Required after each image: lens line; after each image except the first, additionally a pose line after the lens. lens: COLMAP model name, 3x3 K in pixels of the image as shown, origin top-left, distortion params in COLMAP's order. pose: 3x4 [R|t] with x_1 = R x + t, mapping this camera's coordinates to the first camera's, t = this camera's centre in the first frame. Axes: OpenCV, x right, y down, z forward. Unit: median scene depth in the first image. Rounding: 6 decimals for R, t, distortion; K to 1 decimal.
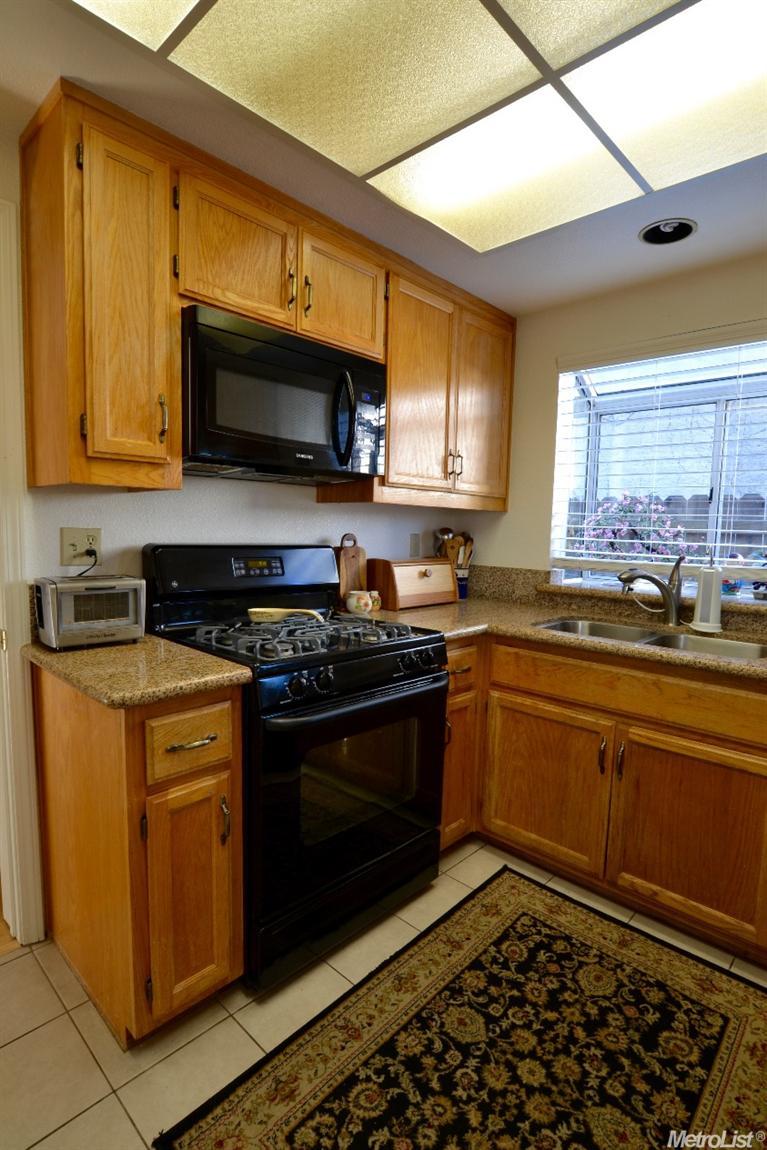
lens RADIAL K [[586.1, 0, 384.1], [0, 586.1, 583.0], [0, 0, 1]] dist [-0.025208, 0.003134]
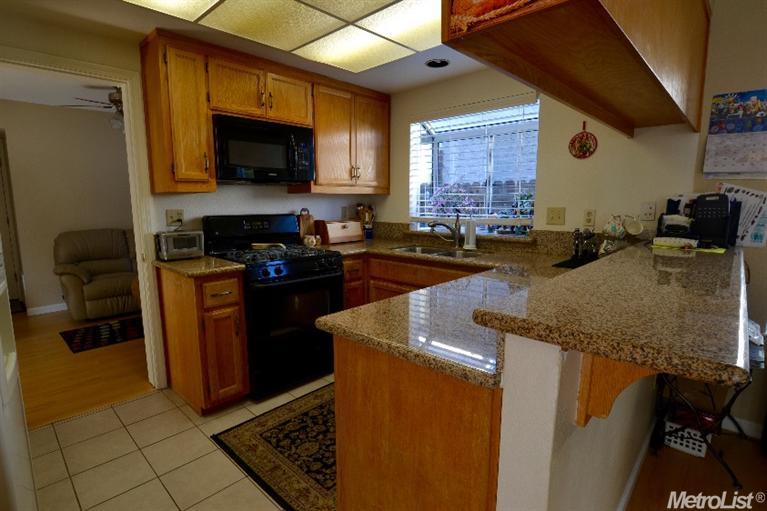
lens RADIAL K [[390.9, 0, 379.8], [0, 390.9, 255.4], [0, 0, 1]] dist [-0.025208, 0.003134]
pose [[0.999575, -0.028541, -0.005874, 0.315904], [0.028771, 0.998624, 0.043836, 0.045414], [0.004615, -0.043986, 0.999021, -0.576732]]
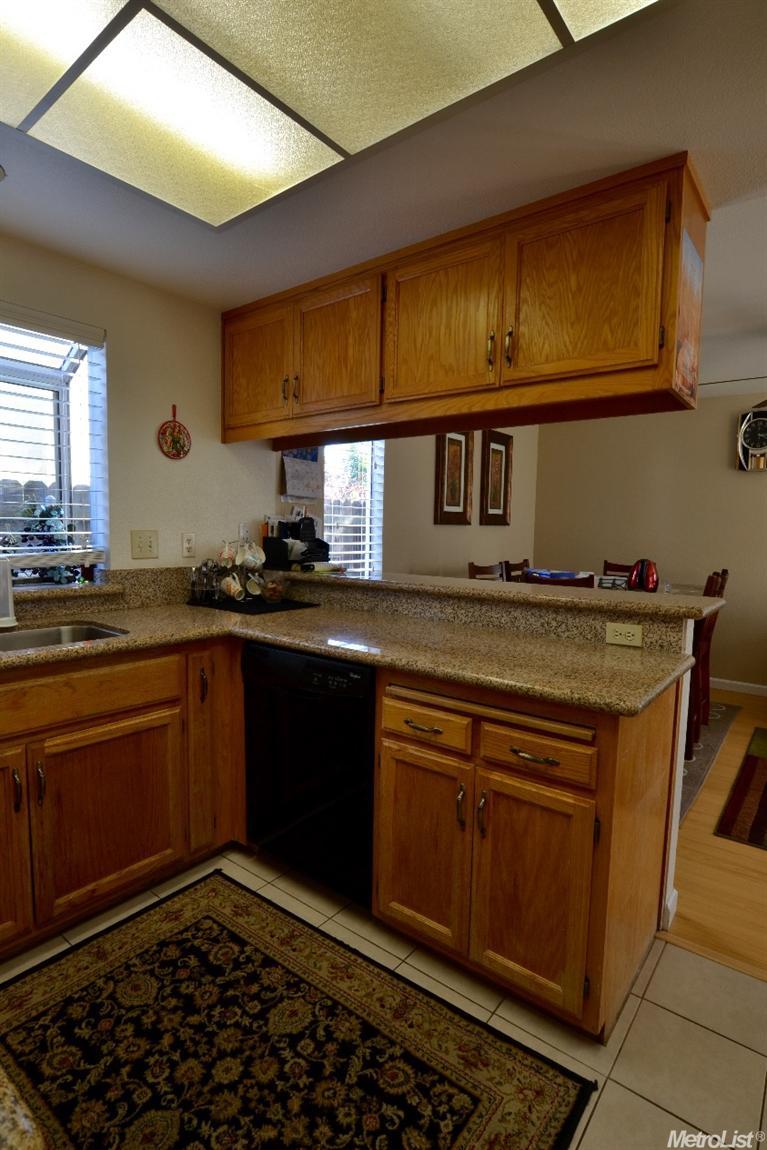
lens RADIAL K [[586.1, 0, 381.5], [0, 586.1, 583.0], [0, 0, 1]] dist [-0.025208, 0.003134]
pose [[-0.100923, -0.115882, 0.988122, -0.551857], [0.072972, 0.989656, 0.123515, -0.074898], [-0.992215, 0.084571, -0.091423, 0.632653]]
